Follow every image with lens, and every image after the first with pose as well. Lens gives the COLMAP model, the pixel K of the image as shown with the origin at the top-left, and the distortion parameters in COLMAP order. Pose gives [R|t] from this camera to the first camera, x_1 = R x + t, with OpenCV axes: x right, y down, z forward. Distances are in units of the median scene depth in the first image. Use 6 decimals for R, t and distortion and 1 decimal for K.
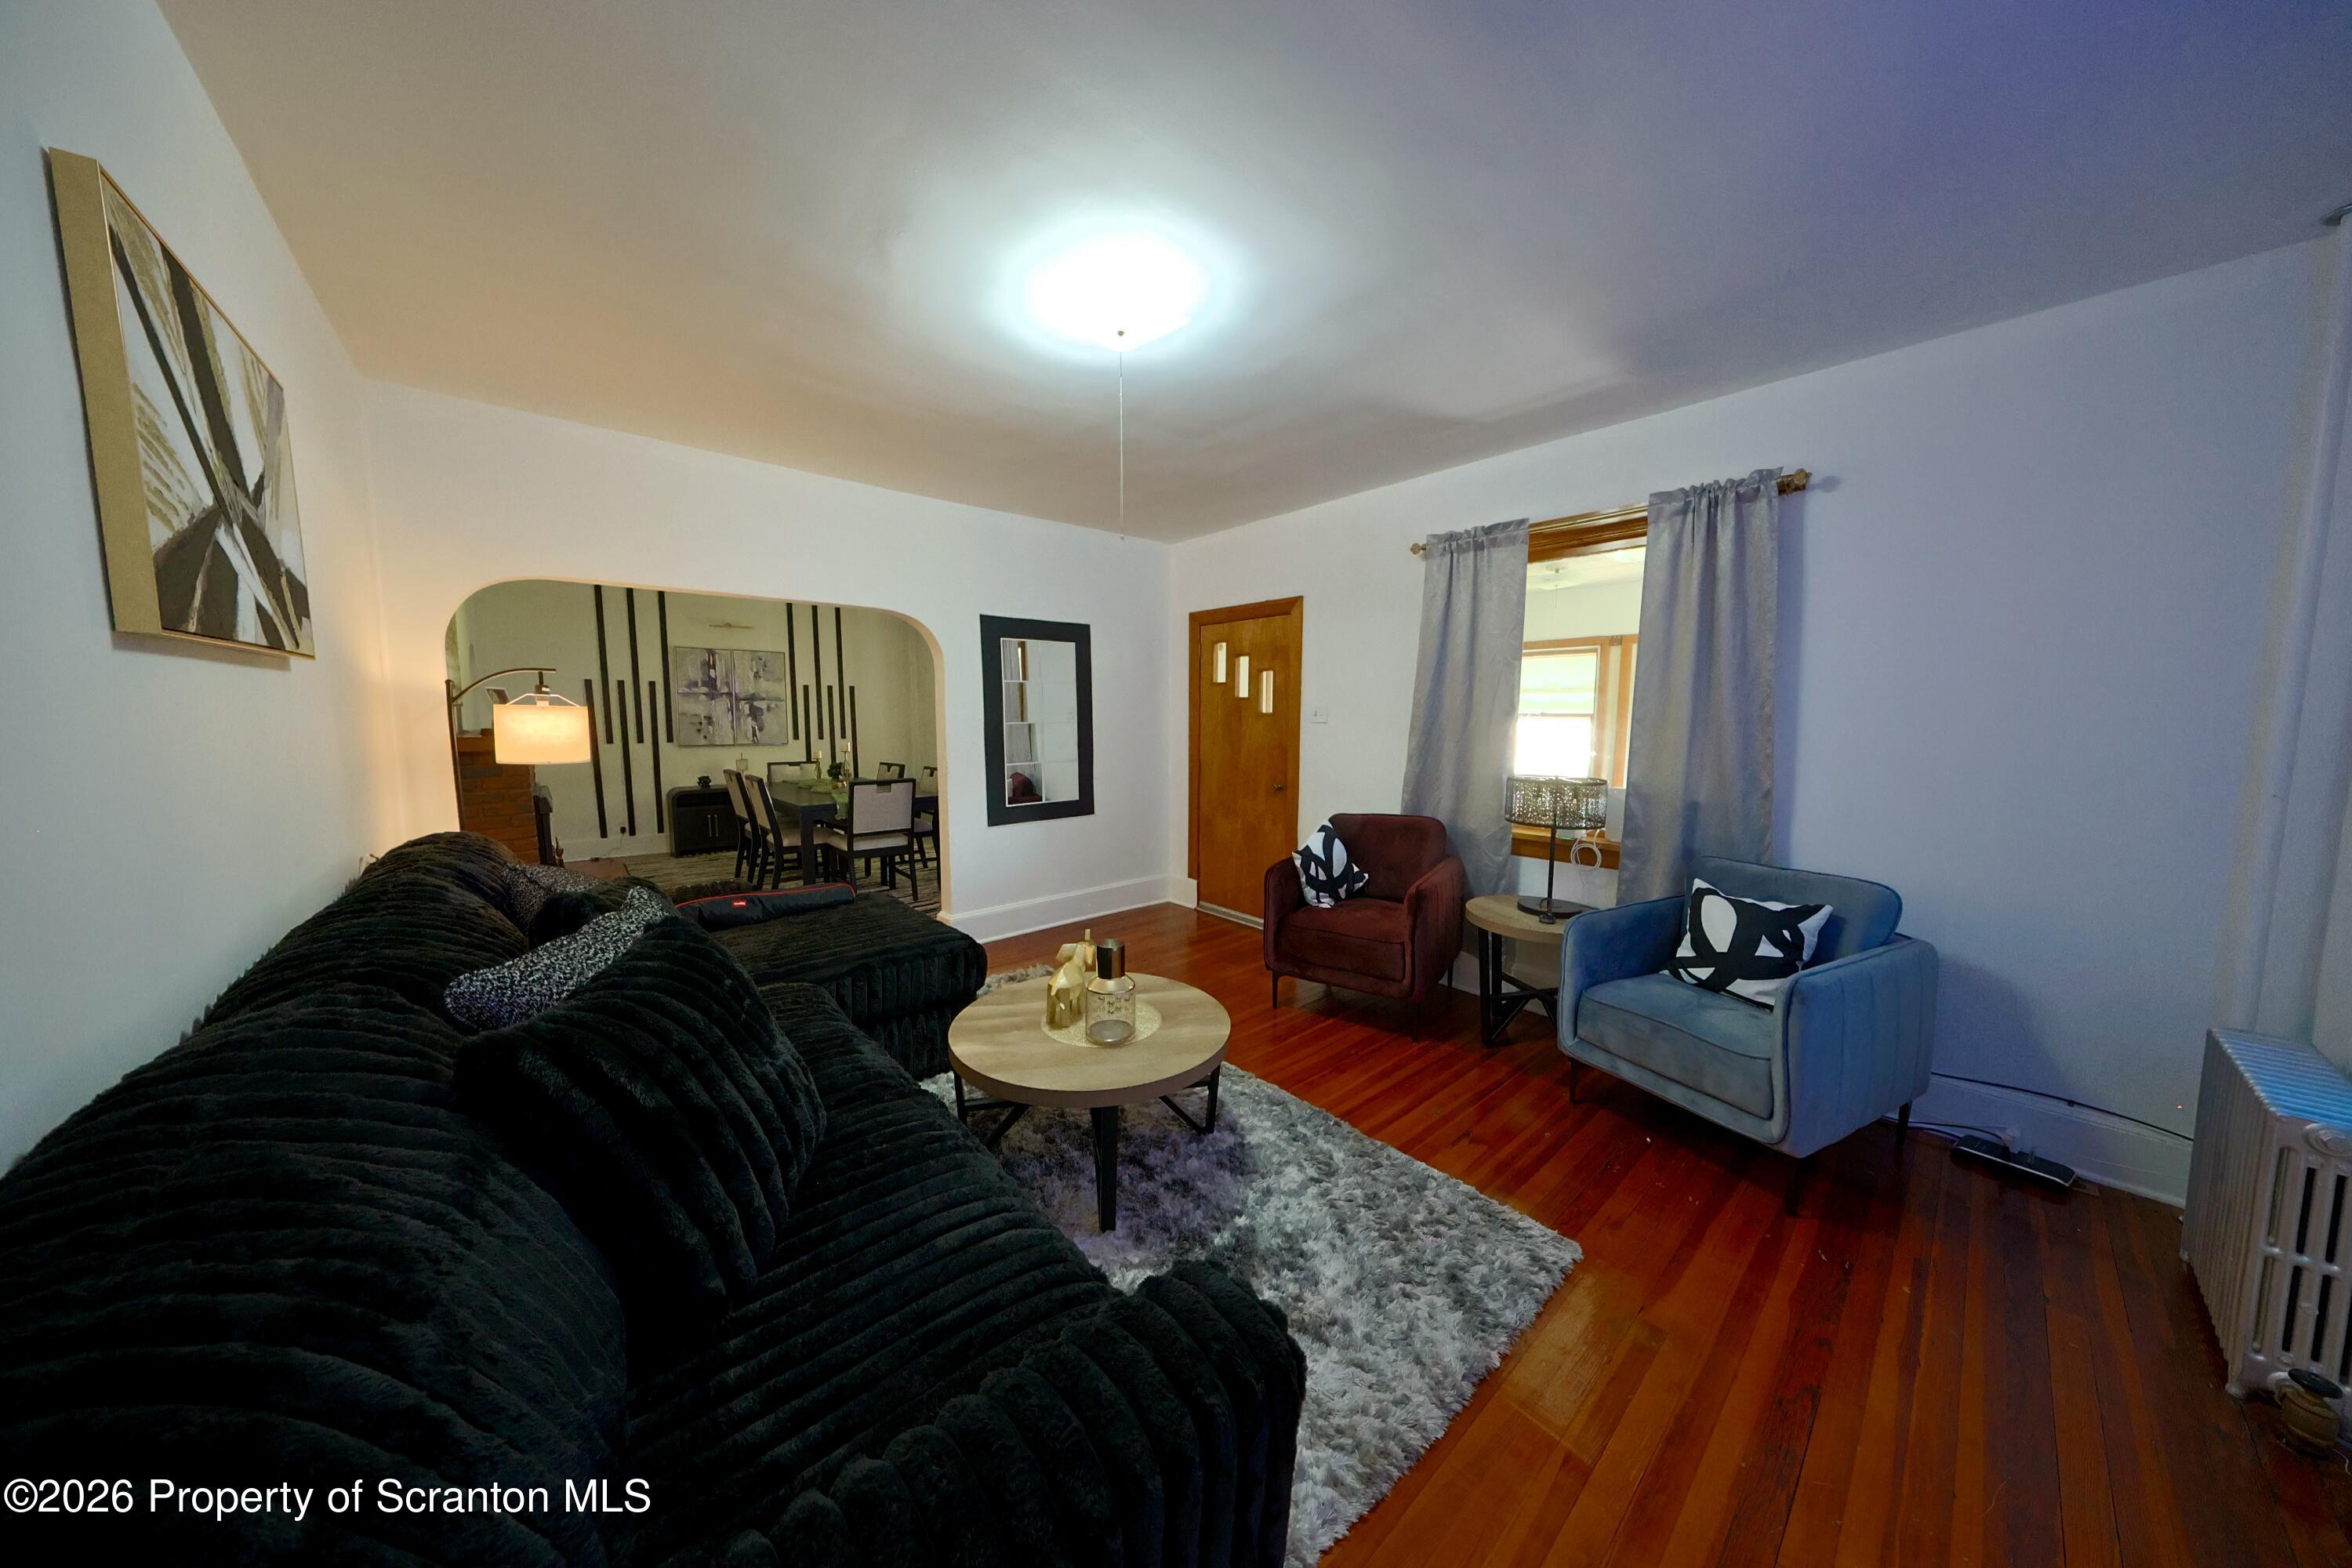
lens RADIAL K [[710.2, 0, 1166.9], [0, 710.2, 780.3], [0, 0, 1]] dist [-0.004956, 0.000058]
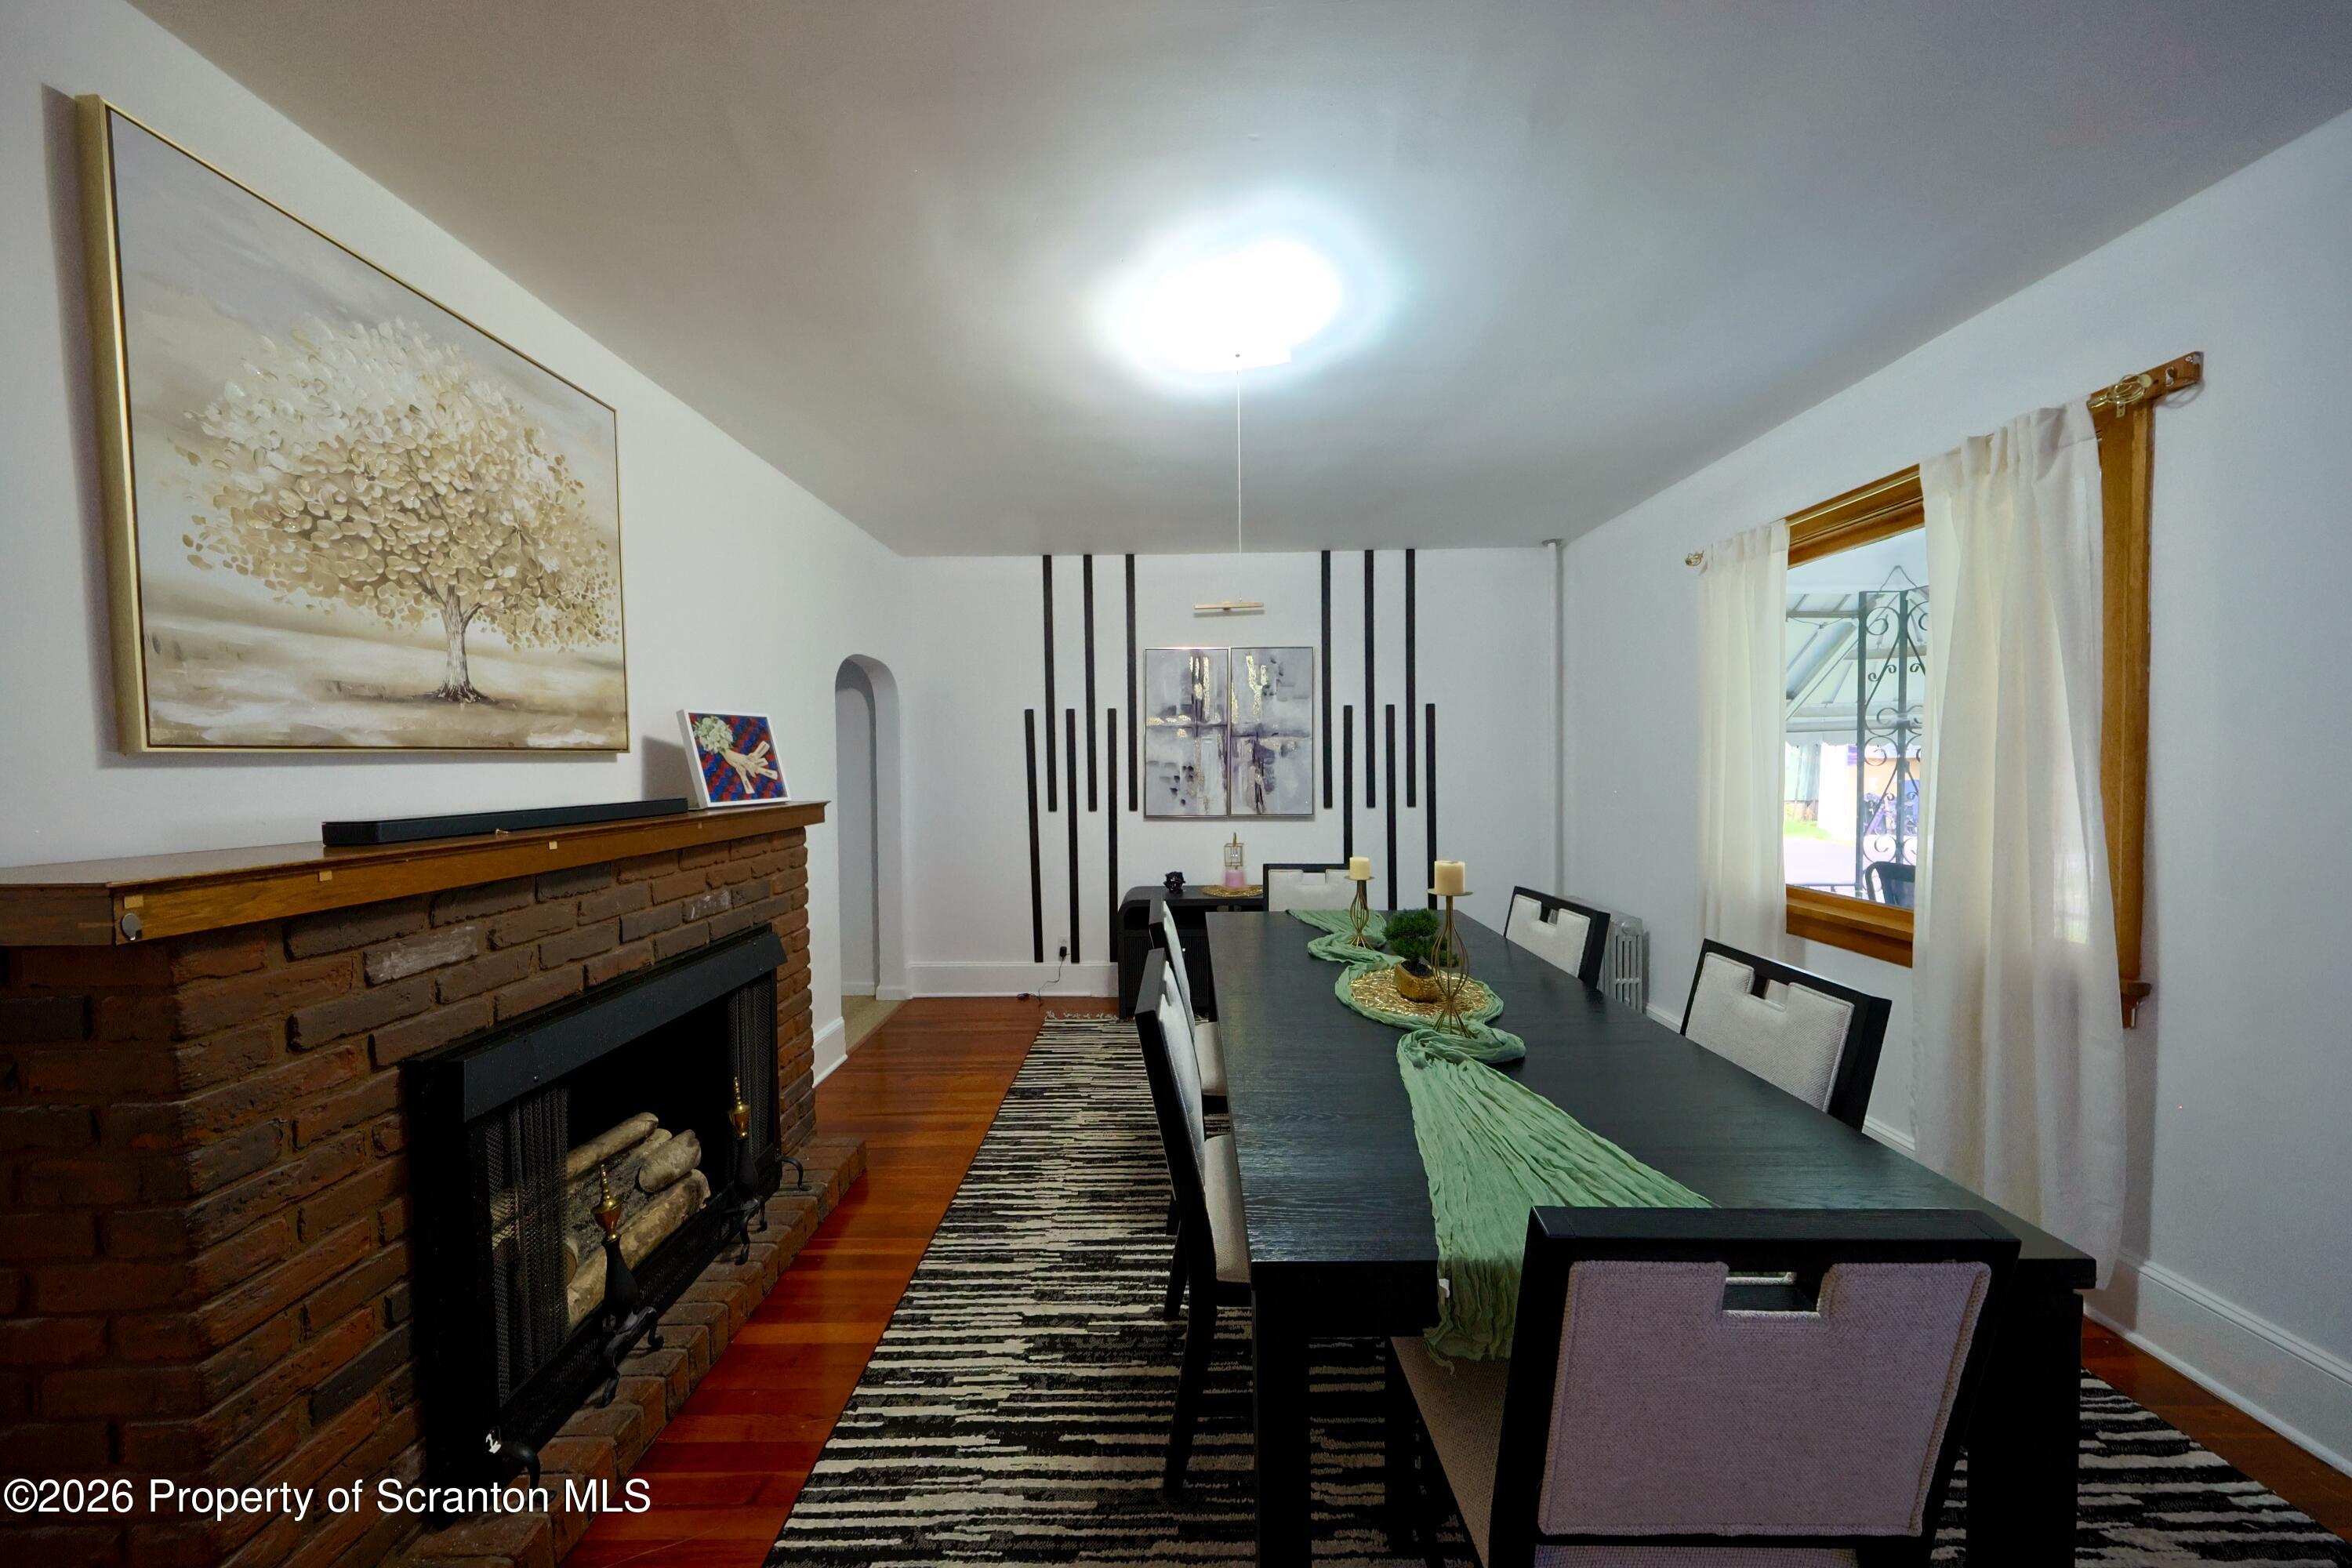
lens RADIAL K [[710.2, 0, 1178.5], [0, 710.2, 783.8], [0, 0, 1]] dist [-0.004956, 0.000058]
pose [[0.750714, 0.008006, -0.660579, -0.270643], [-0.045426, 0.998185, -0.039527, -0.052232], [0.659064, 0.059681, 0.749715, 0.558871]]
